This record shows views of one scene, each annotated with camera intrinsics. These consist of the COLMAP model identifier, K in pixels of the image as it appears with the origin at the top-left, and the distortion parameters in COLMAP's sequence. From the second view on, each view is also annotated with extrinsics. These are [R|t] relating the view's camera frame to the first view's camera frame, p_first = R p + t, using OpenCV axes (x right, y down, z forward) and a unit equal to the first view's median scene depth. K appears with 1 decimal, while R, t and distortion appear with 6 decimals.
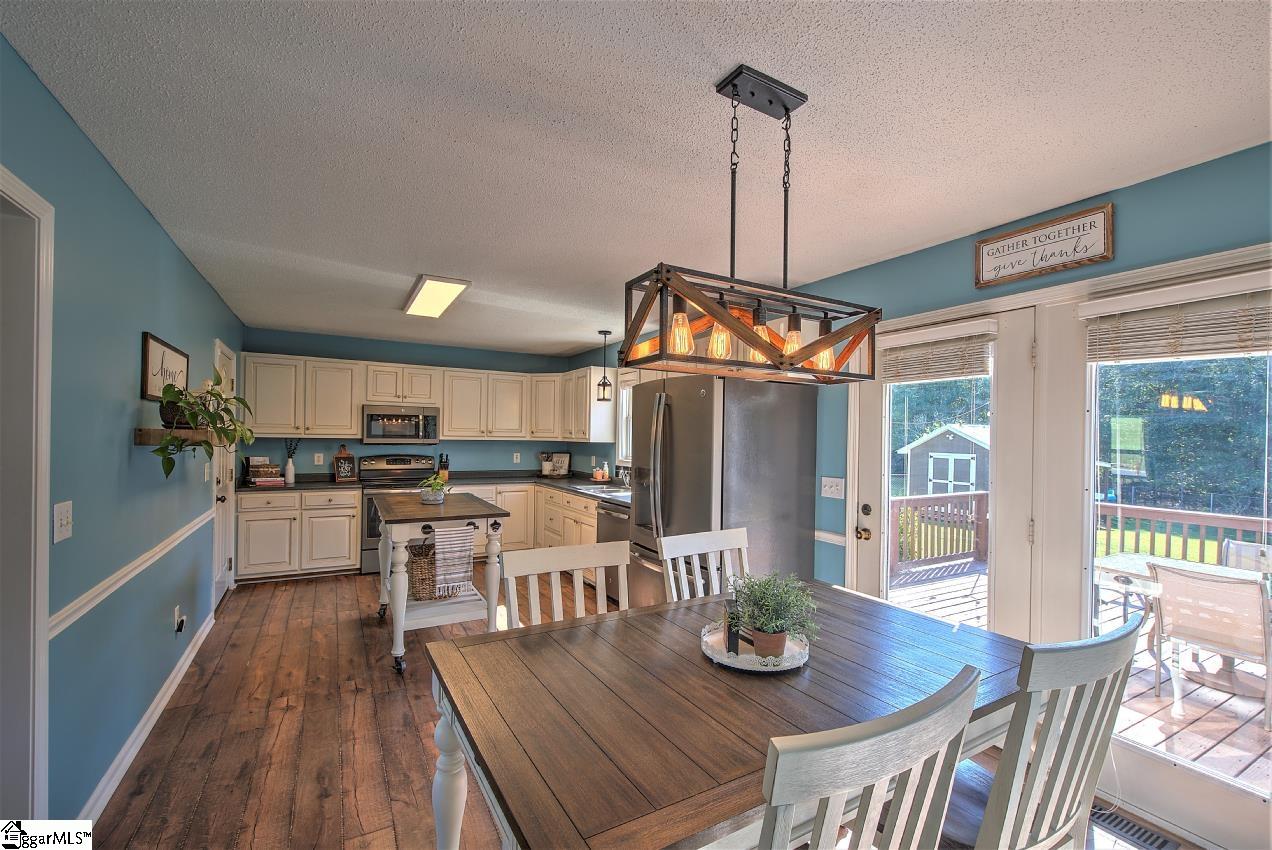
lens RADIAL K [[549.7, 0, 648.3], [0, 549.7, 436.0], [0, 0, 1]] dist [0.001892, -0.001740]
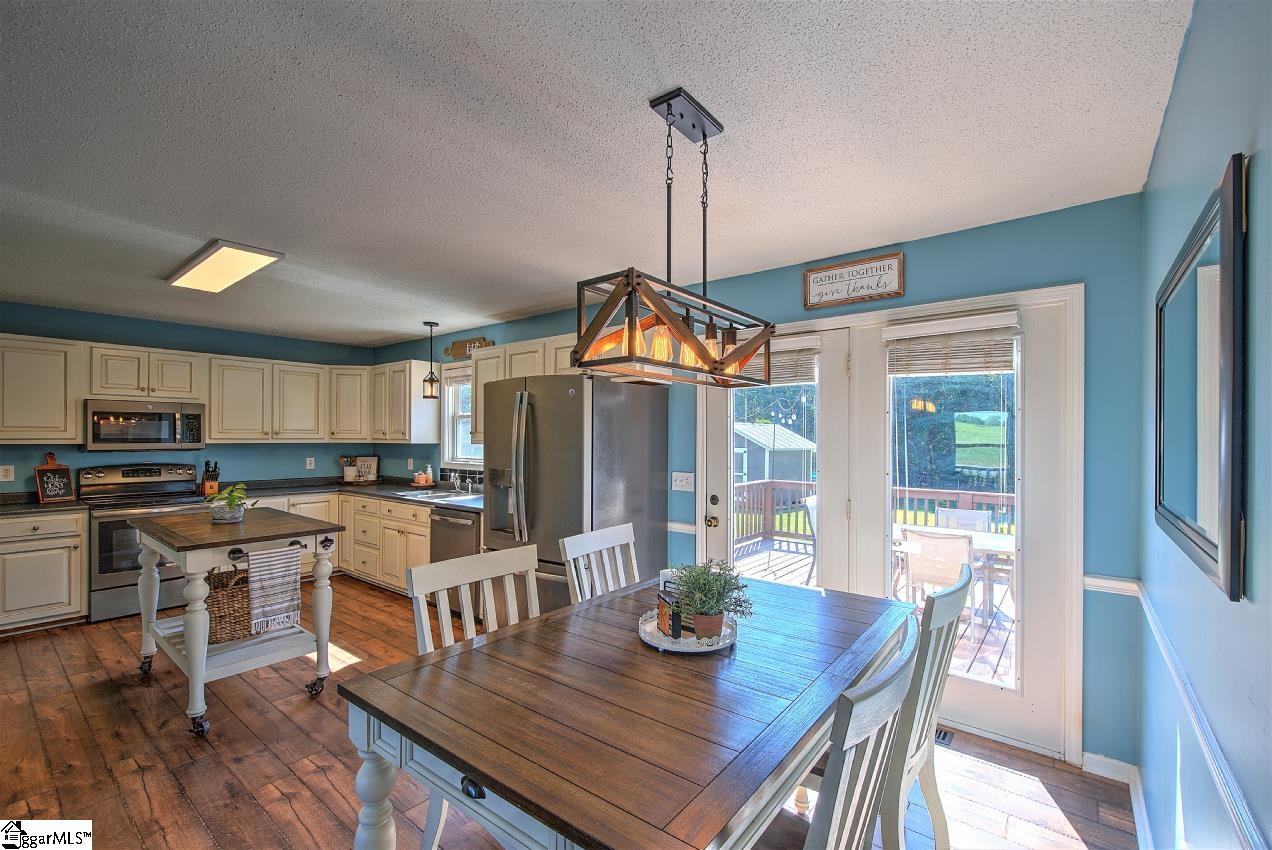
lens RADIAL K [[549.7, 0, 649.8], [0, 549.7, 436.8], [0, 0, 1]] dist [0.001892, -0.001740]
pose [[0.927523, -0.012438, 0.373559, -0.137019], [0.010871, 0.999921, 0.006303, -0.002358], [-0.373608, -0.001785, 0.927585, 0.015171]]
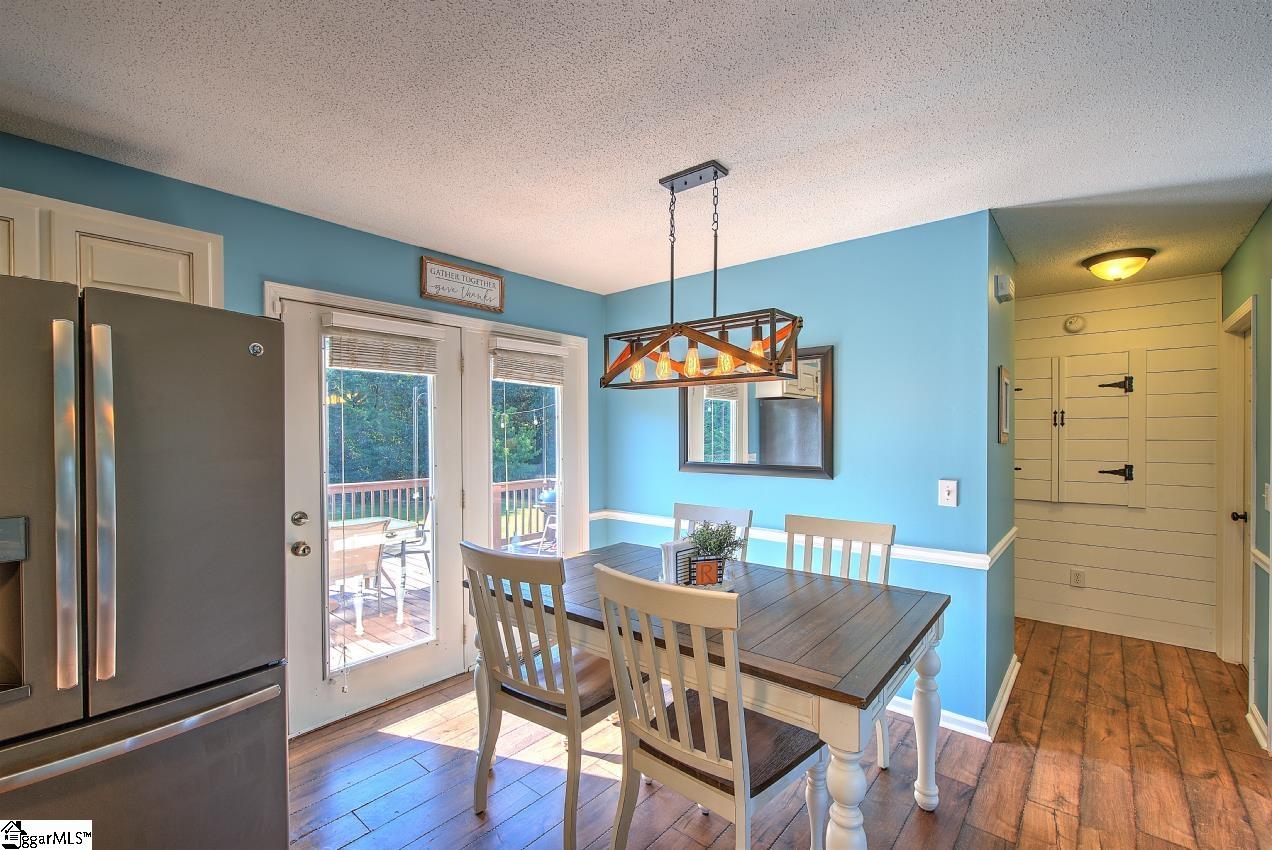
lens RADIAL K [[549.7, 0, 636.5], [0, 549.7, 428.8], [0, 0, 1]] dist [0.001892, -0.001740]
pose [[-0.332998, -0.009928, 0.942875, -0.509951], [-0.005230, 0.999949, 0.008682, -0.009121], [-0.942913, -0.002040, -0.333033, 0.802421]]
